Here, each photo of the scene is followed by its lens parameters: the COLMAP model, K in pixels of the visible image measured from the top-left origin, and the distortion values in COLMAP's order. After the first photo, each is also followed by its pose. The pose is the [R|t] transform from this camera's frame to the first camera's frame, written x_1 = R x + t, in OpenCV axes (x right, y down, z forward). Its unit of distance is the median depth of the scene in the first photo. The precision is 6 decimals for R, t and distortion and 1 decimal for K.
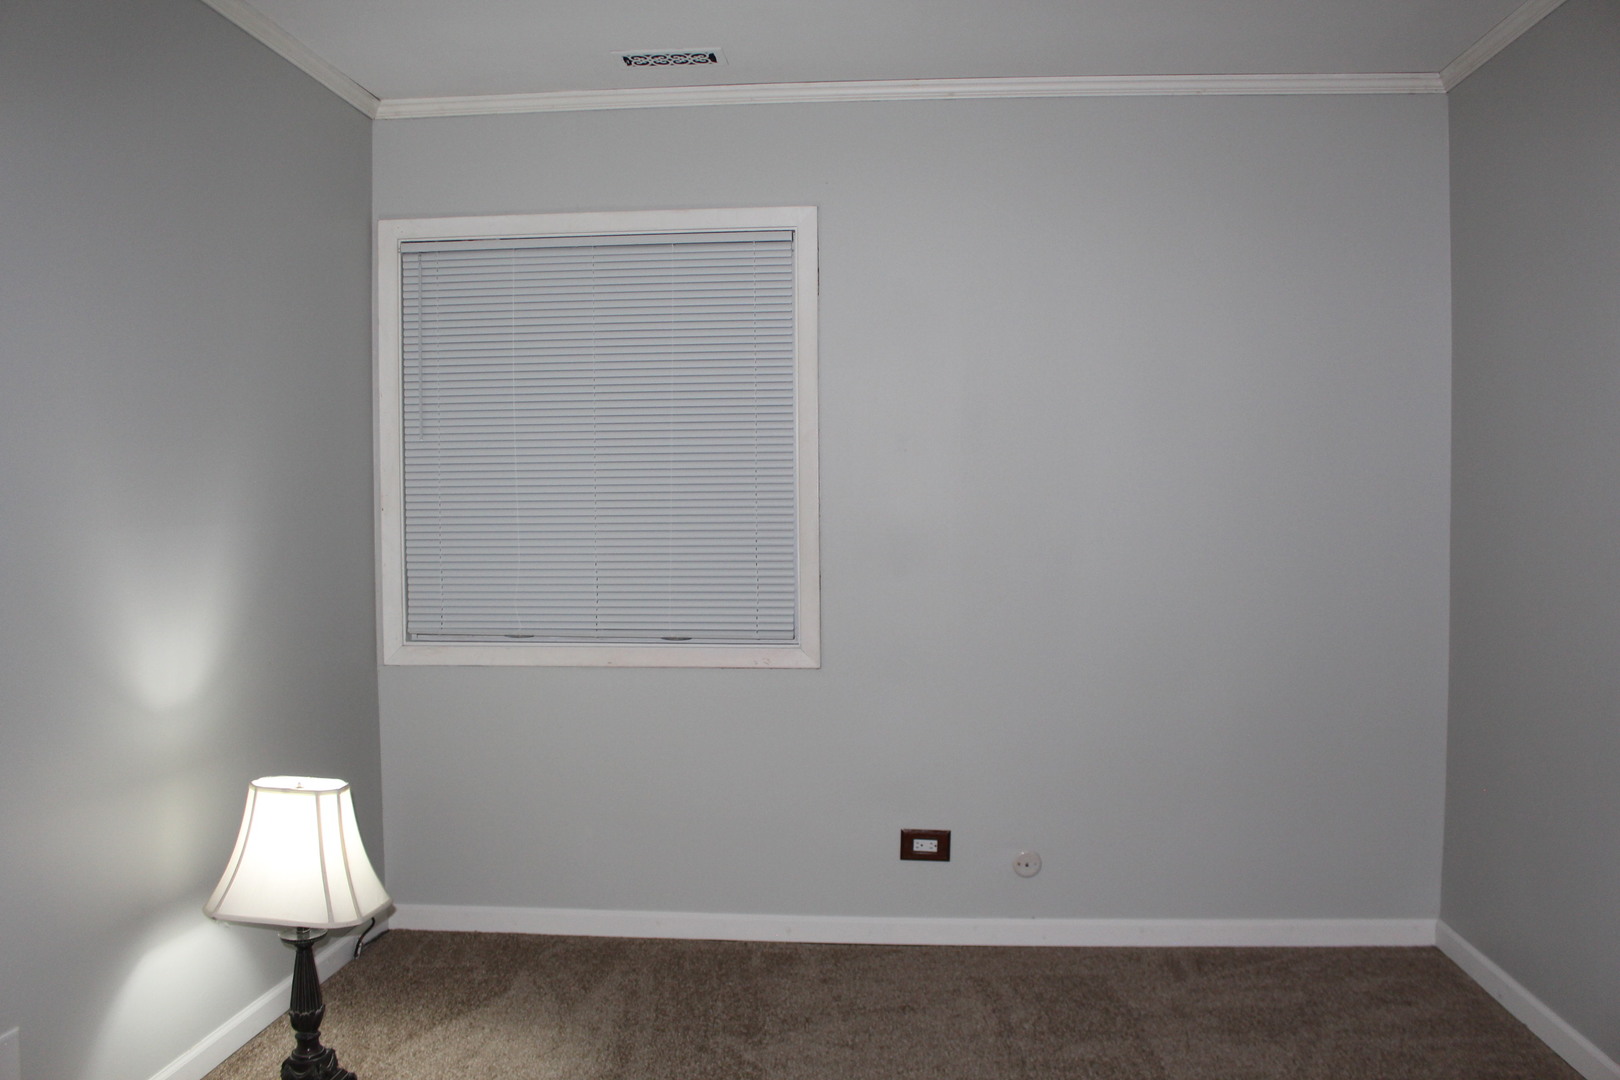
lens RADIAL K [[1338.0, 0, 813.4], [0, 1338.0, 565.4], [0, 0, 1]] dist [-0.146142, 0.119234]
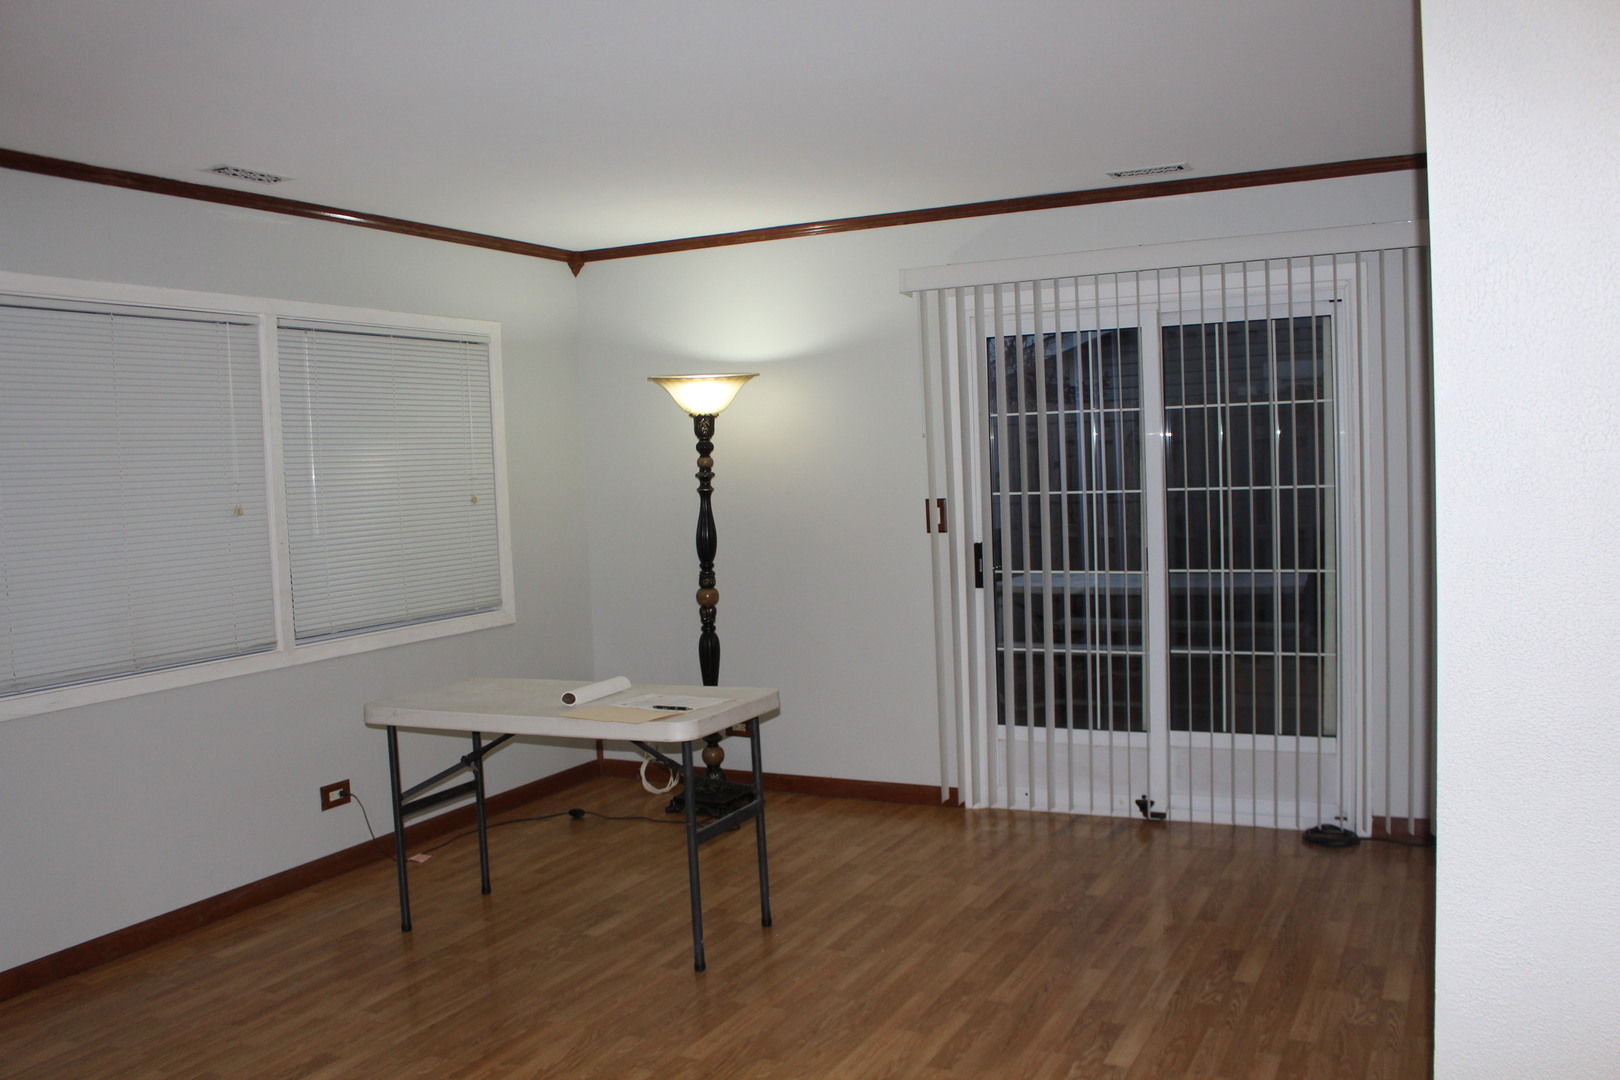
lens RADIAL K [[1338.0, 0, 813.4], [0, 1338.0, 565.4], [0, 0, 1]] dist [-0.146142, 0.119234]
pose [[0.363071, -0.079427, 0.928370, -0.906572], [0.117188, 0.992341, 0.039069, -0.004819], [-0.924363, 0.094609, 0.369598, 0.083558]]
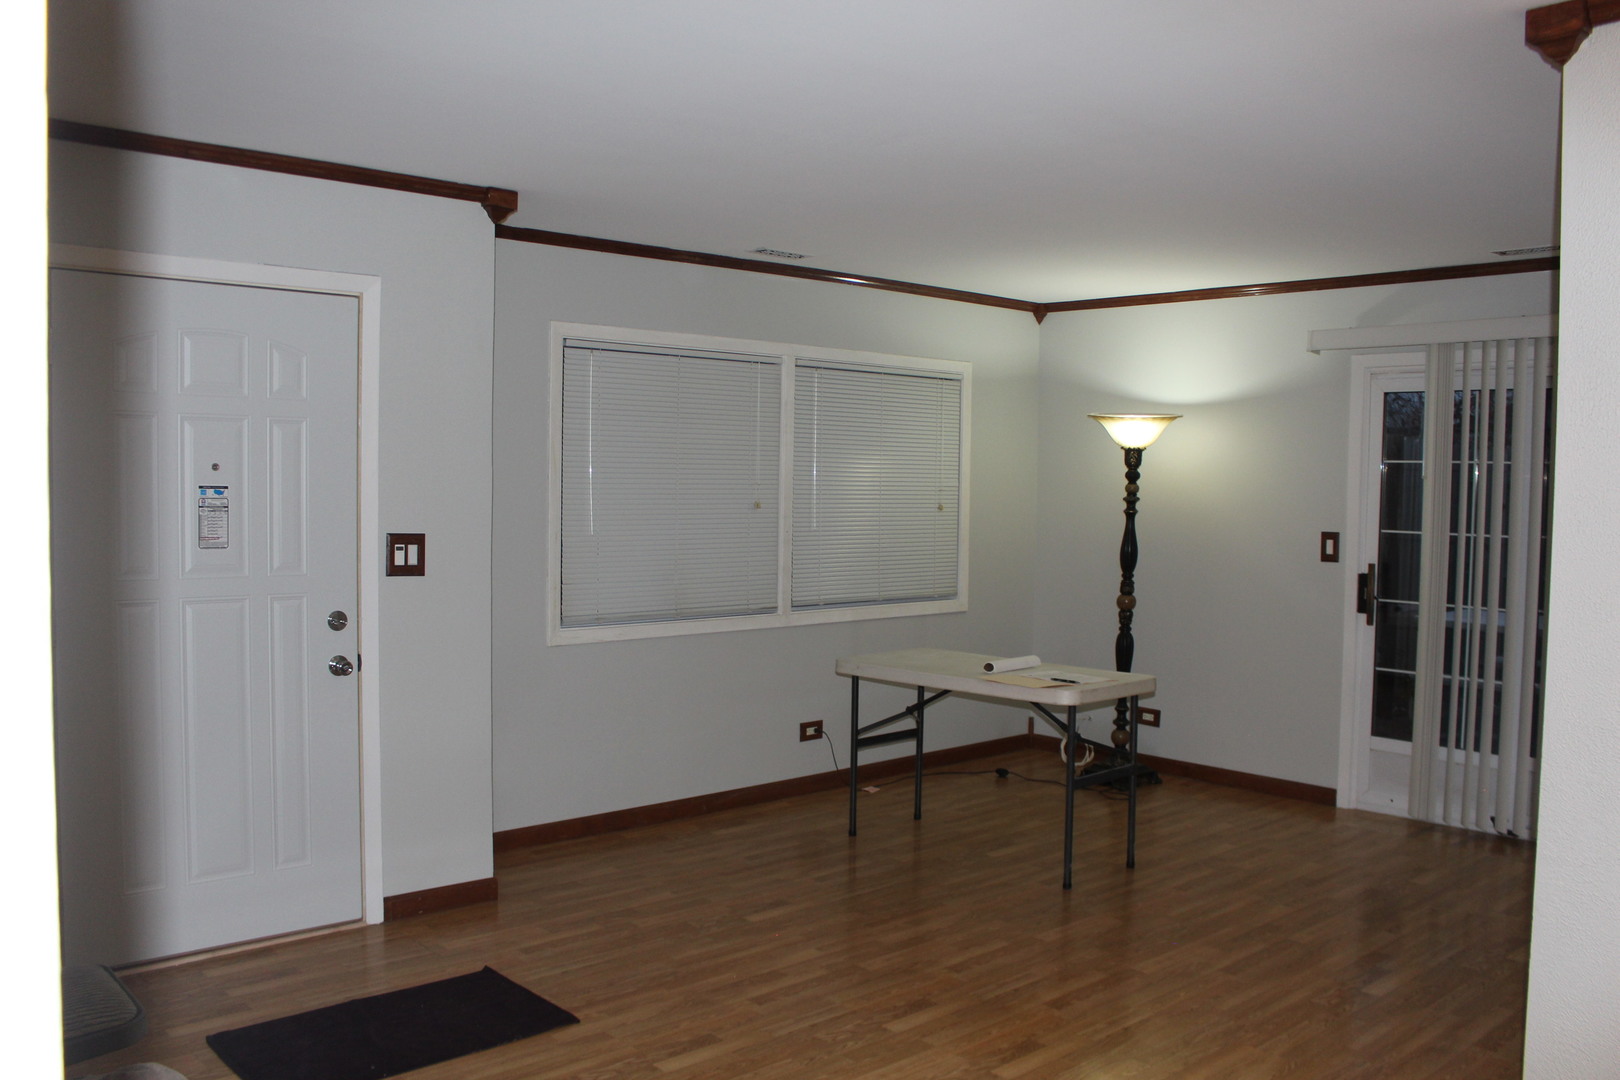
lens RADIAL K [[1338.0, 0, 813.4], [0, 1338.0, 565.4], [0, 0, 1]] dist [-0.146142, 0.119234]
pose [[0.678387, -0.032391, 0.733990, -1.119577], [0.046870, 0.998901, 0.000762, 0.005276], [-0.733208, 0.033885, 0.679160, -0.130509]]
